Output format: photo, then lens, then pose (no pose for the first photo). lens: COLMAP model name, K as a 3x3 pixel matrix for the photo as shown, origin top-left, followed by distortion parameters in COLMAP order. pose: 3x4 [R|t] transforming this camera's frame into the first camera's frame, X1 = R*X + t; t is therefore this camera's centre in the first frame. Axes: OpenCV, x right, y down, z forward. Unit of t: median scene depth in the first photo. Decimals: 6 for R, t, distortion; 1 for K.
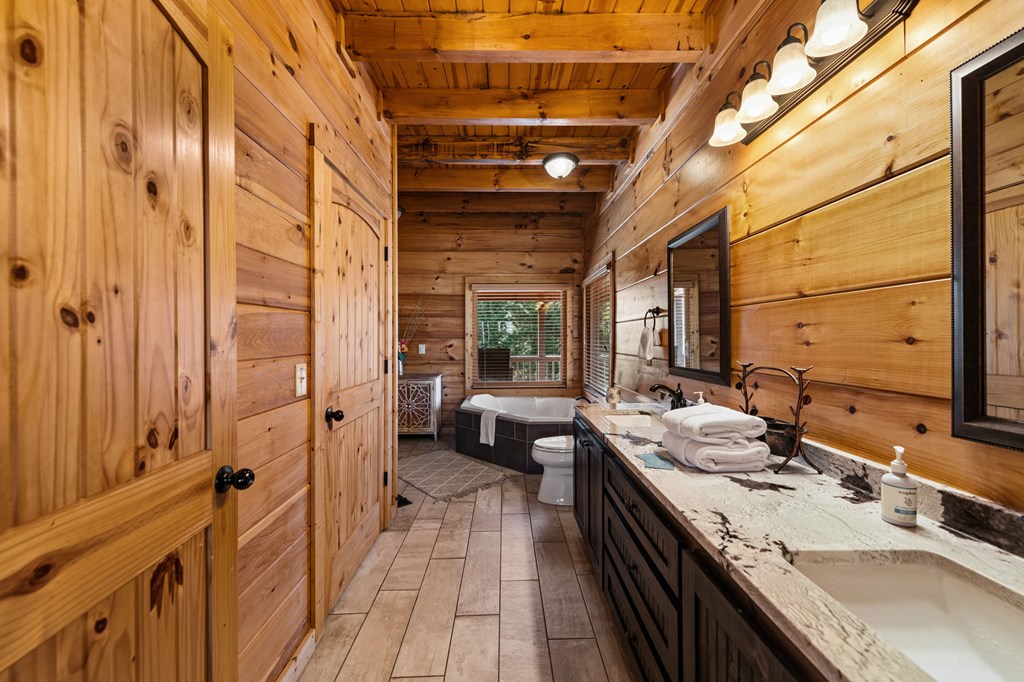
lens RADIAL K [[408.1, 0, 512.0], [0, 408.1, 341.0], [0, 0, 1]] dist [0.001744, -0.000473]
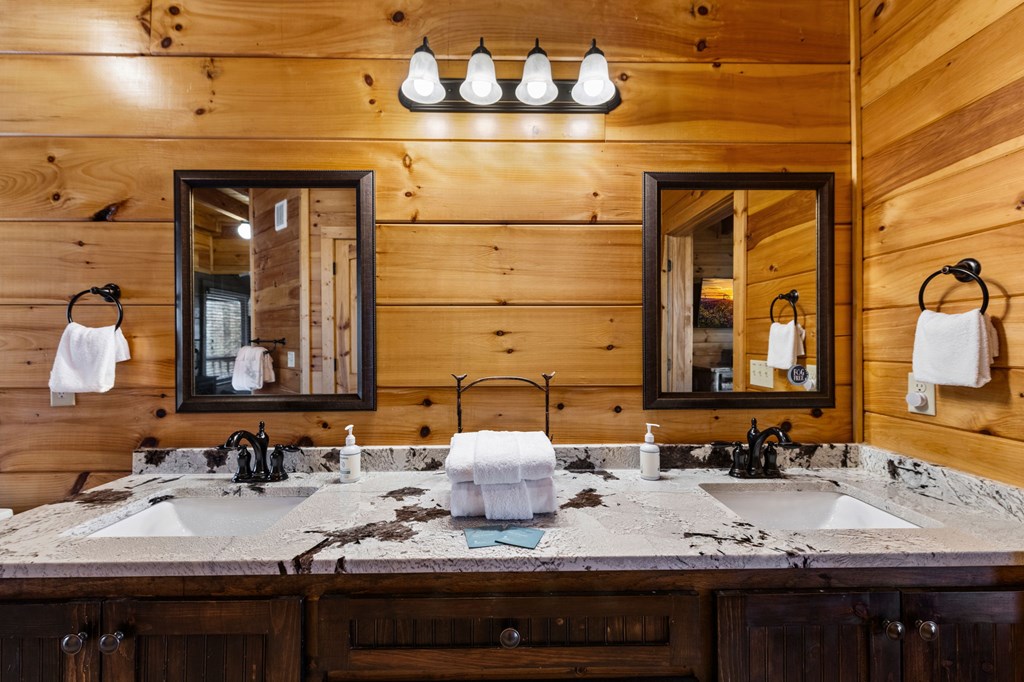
lens RADIAL K [[408.1, 0, 512.0], [0, 408.1, 341.0], [0, 0, 1]] dist [0.001744, -0.000473]
pose [[-0.008900, 0.011585, 0.999893, -0.088975], [0.009941, 0.999884, -0.011496, -0.002120], [-0.999911, 0.009838, -0.009014, 0.297126]]
